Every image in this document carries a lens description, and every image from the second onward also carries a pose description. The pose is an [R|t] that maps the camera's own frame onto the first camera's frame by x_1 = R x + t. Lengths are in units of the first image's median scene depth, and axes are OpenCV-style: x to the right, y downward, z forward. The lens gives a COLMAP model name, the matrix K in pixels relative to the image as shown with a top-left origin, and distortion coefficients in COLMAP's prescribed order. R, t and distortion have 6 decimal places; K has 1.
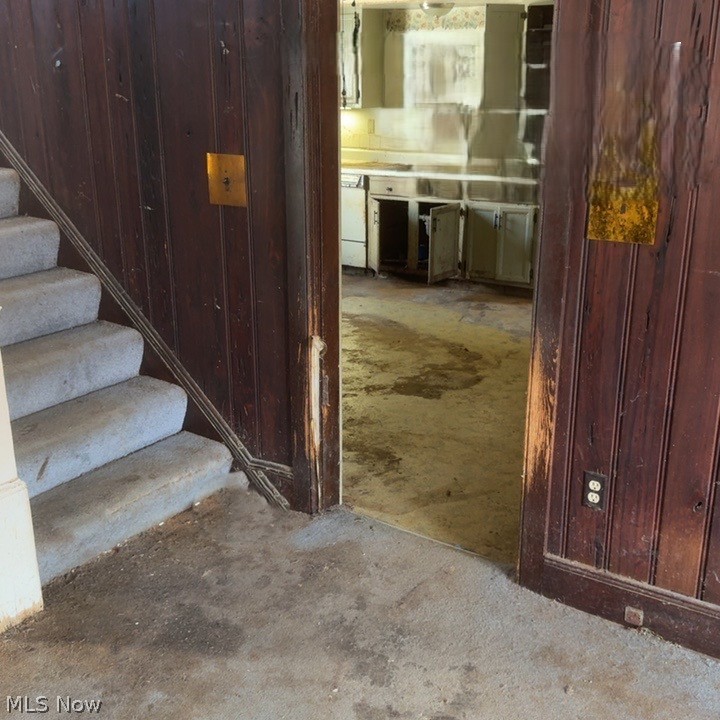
lens RADIAL K [[849.8, 0, 350.7], [0, 849.8, 373.7], [0, 0, 1]] dist [0.183588, -0.428949]
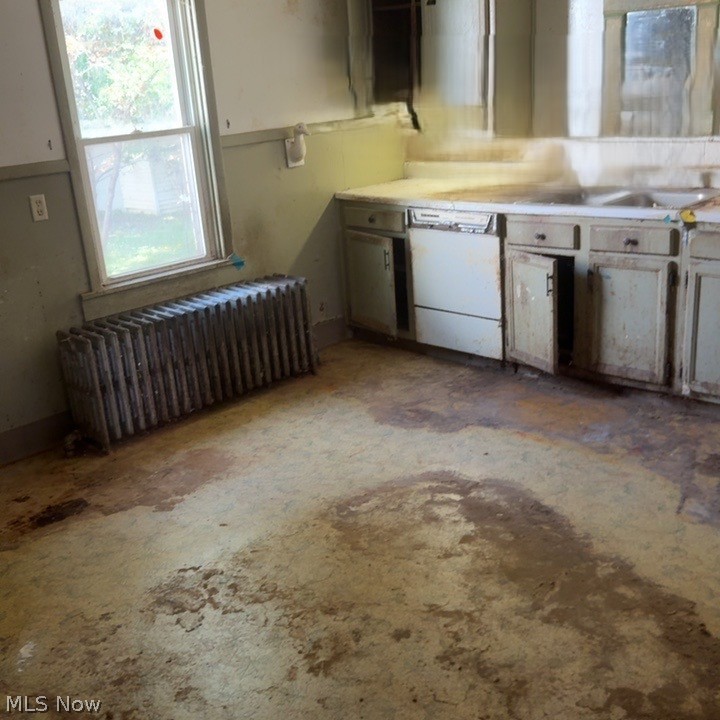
lens RADIAL K [[852.2, 0, 340.3], [0, 852.2, 371.0], [0, 0, 1]] dist [0.195544, -0.436651]
pose [[0.978774, -0.003759, -0.204909, 0.033004], [0.007695, 0.999801, 0.018418, -0.141206], [0.204799, -0.019604, 0.978608, 0.406479]]
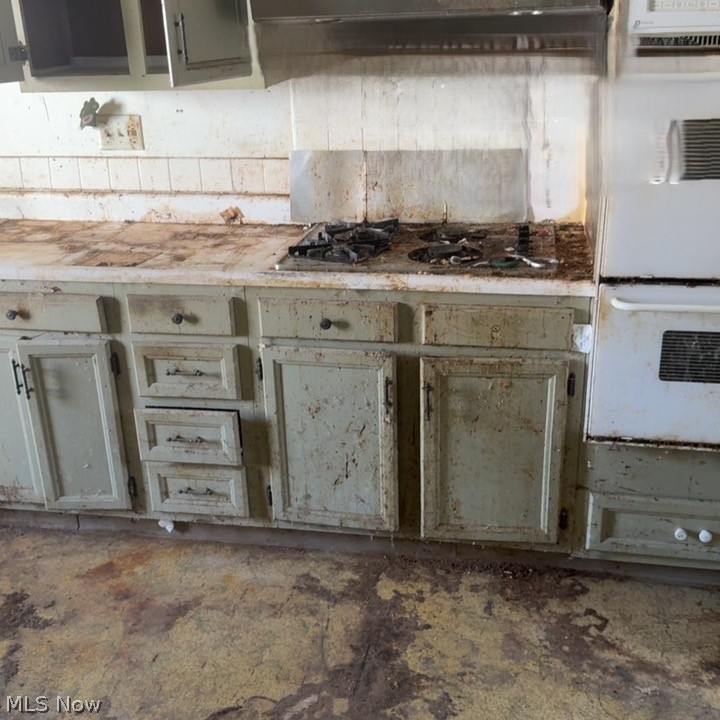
lens RADIAL K [[852.2, 0, 340.3], [0, 852.2, 371.0], [0, 0, 1]] dist [0.195544, -0.436651]
pose [[0.917113, -0.173212, 0.359029, 0.158540], [0.152446, 0.984597, 0.085605, -0.187286], [-0.368327, -0.023777, 0.929392, 0.560479]]
